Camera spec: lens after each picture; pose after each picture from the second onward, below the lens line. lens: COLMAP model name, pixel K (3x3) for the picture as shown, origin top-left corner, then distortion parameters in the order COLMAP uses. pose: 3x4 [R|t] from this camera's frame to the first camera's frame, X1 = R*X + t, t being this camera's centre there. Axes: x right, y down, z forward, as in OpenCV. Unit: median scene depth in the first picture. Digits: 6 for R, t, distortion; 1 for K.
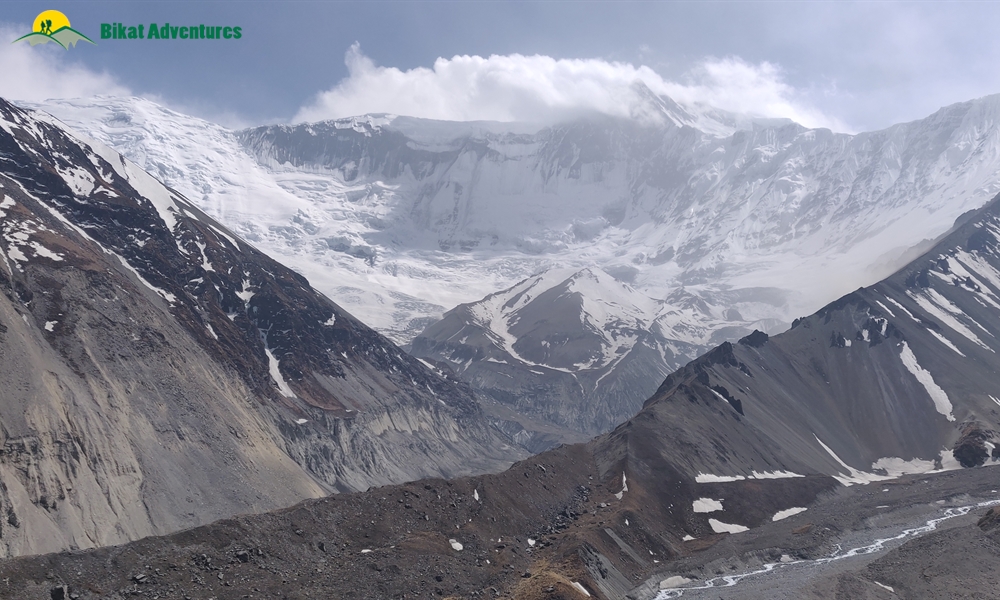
lens RADIAL K [[997.7, 0, 500.0], [0, 997.7, 300.0], [0, 0, 1]] dist [0.019798, -0.008608]
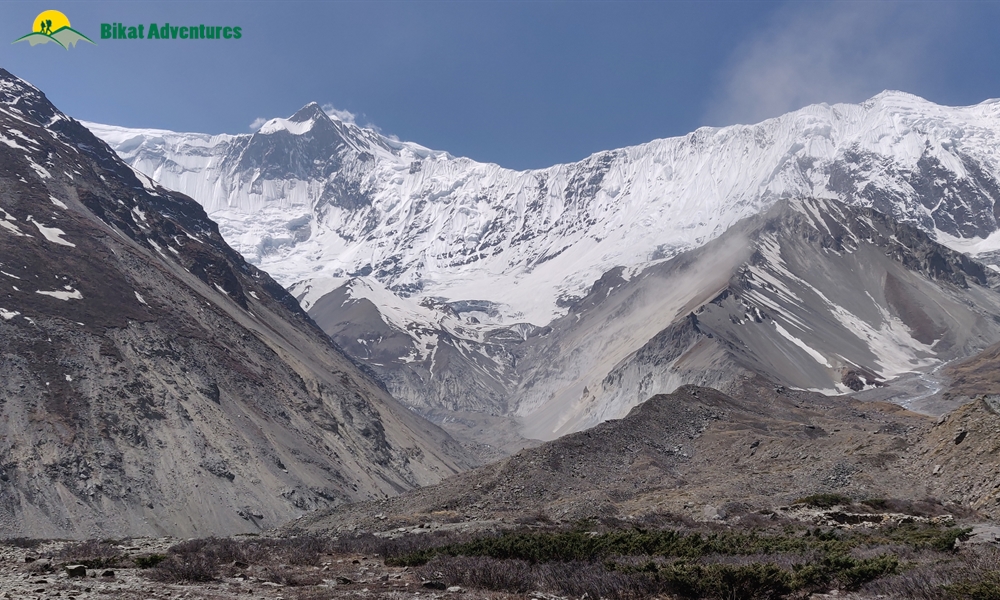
lens RADIAL K [[997.7, 0, 500.0], [0, 997.7, 300.0], [0, 0, 1]] dist [0.019798, -0.008608]
pose [[0.920664, 0.018449, 0.389920, -0.121961], [-0.009951, 0.999667, -0.023804, 0.010851], [-0.390229, 0.018035, 0.920541, -0.047573]]
